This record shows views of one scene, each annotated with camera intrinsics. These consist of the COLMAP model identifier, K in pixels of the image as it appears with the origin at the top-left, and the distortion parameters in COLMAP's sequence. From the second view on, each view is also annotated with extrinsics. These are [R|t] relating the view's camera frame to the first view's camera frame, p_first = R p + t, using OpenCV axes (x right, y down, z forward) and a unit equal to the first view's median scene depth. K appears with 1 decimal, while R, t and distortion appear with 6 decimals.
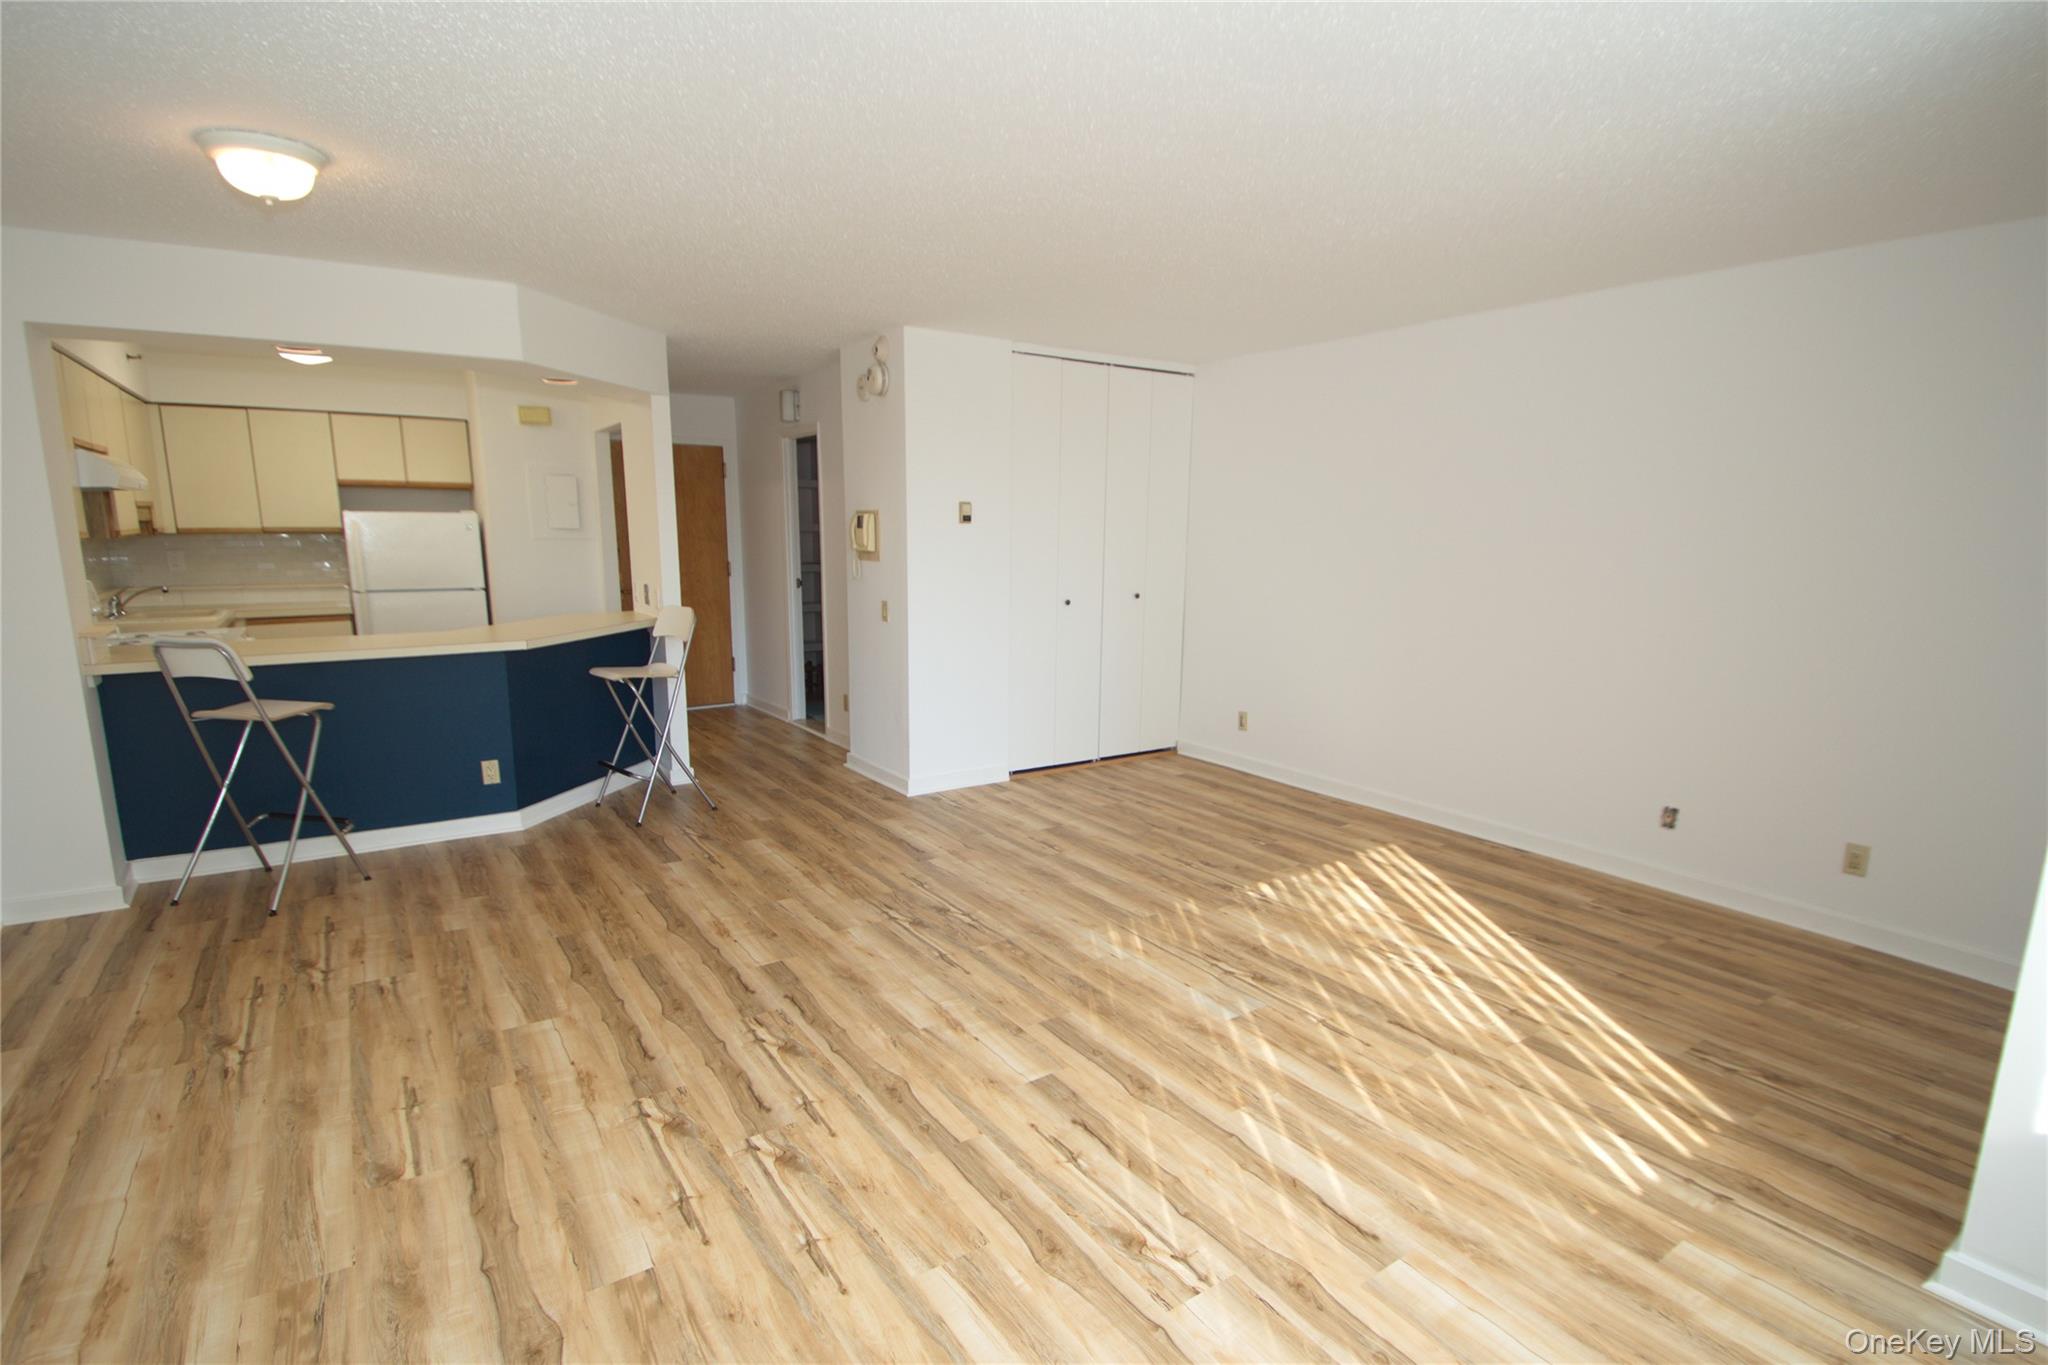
lens RADIAL K [[1000.9, 0, 1040.8], [0, 1000.9, 720.4], [0, 0, 1]] dist [0.003307, -0.010548]
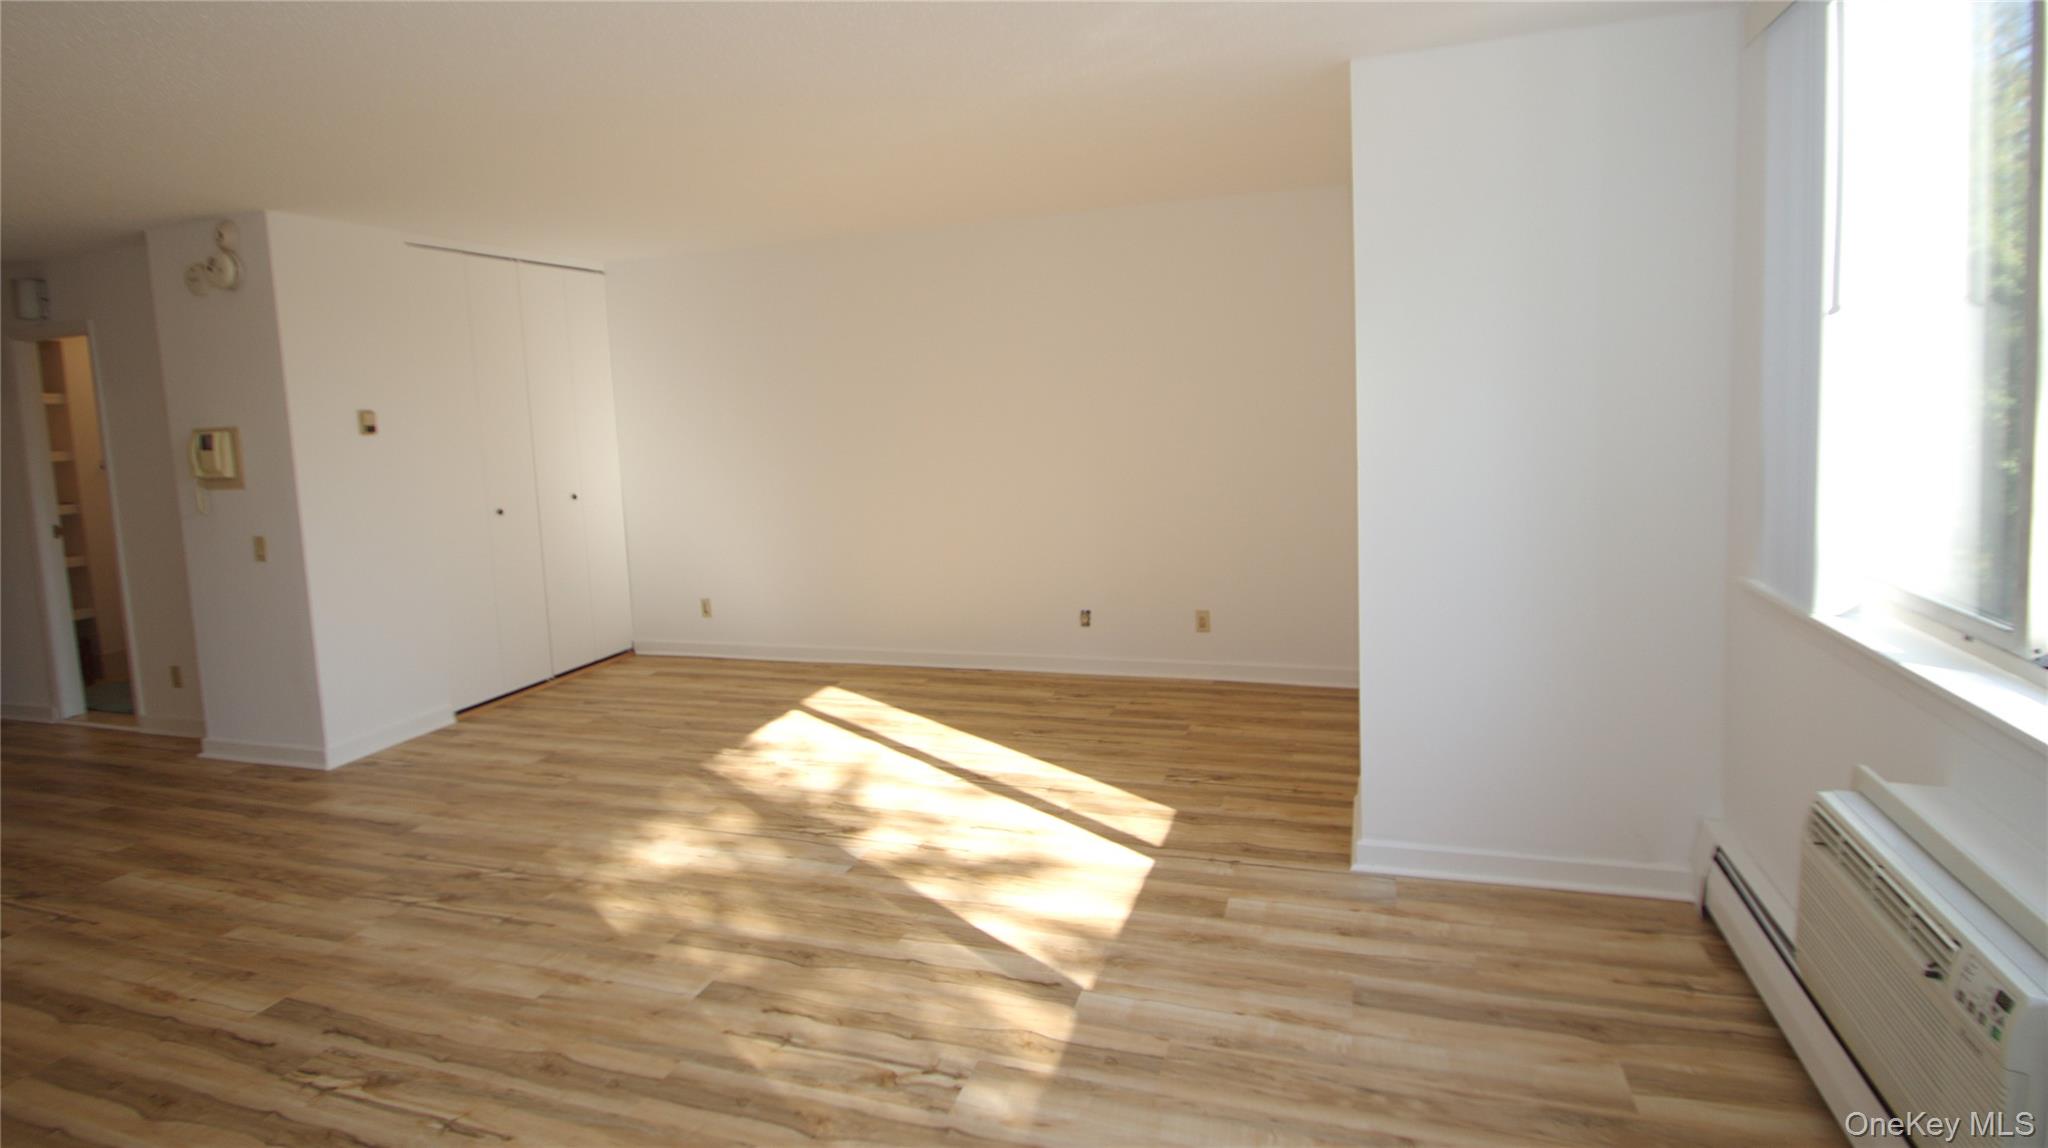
lens RADIAL K [[987.3, 0, 1054.9], [0, 987.3, 489.0], [0, 0, 1]] dist [-0.000916, -0.011417]
pose [[0.785476, -0.103349, 0.610202, -0.194723], [0.170603, 0.983916, -0.052962, -0.008054], [-0.594913, 0.145703, 0.790474, -0.020406]]
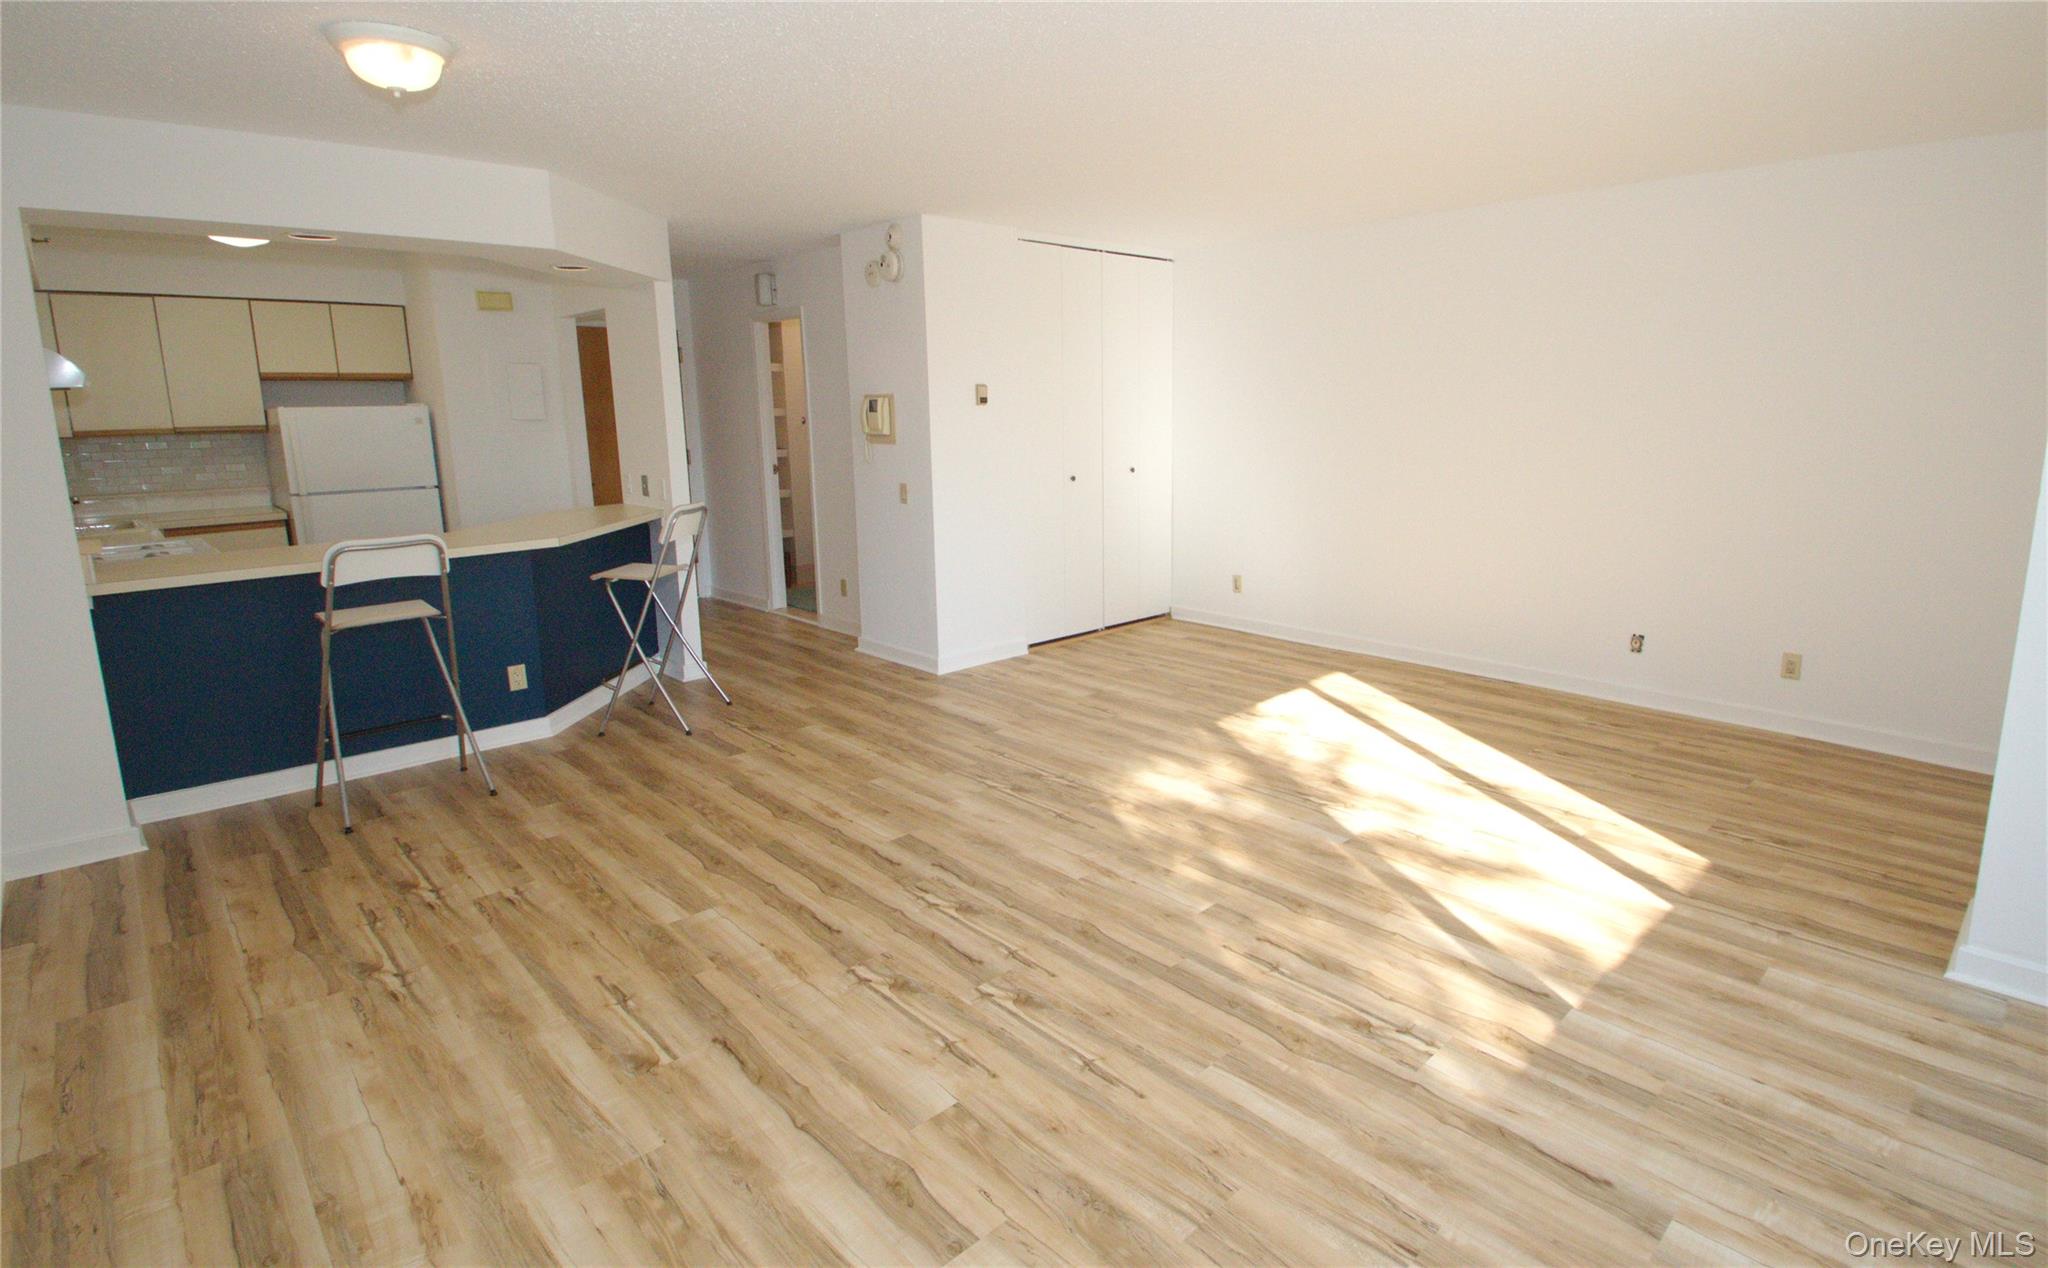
lens RADIAL K [[1017.5, 0, 1107.0], [0, 1017.5, 577.0], [0, 0, 1]] dist [0.000247, -0.006996]
pose [[0.982153, -0.052770, 0.180528, -0.214463], [0.056599, 0.998267, -0.016123, 0.004959], [-0.179365, 0.026053, 0.983438, -0.064286]]
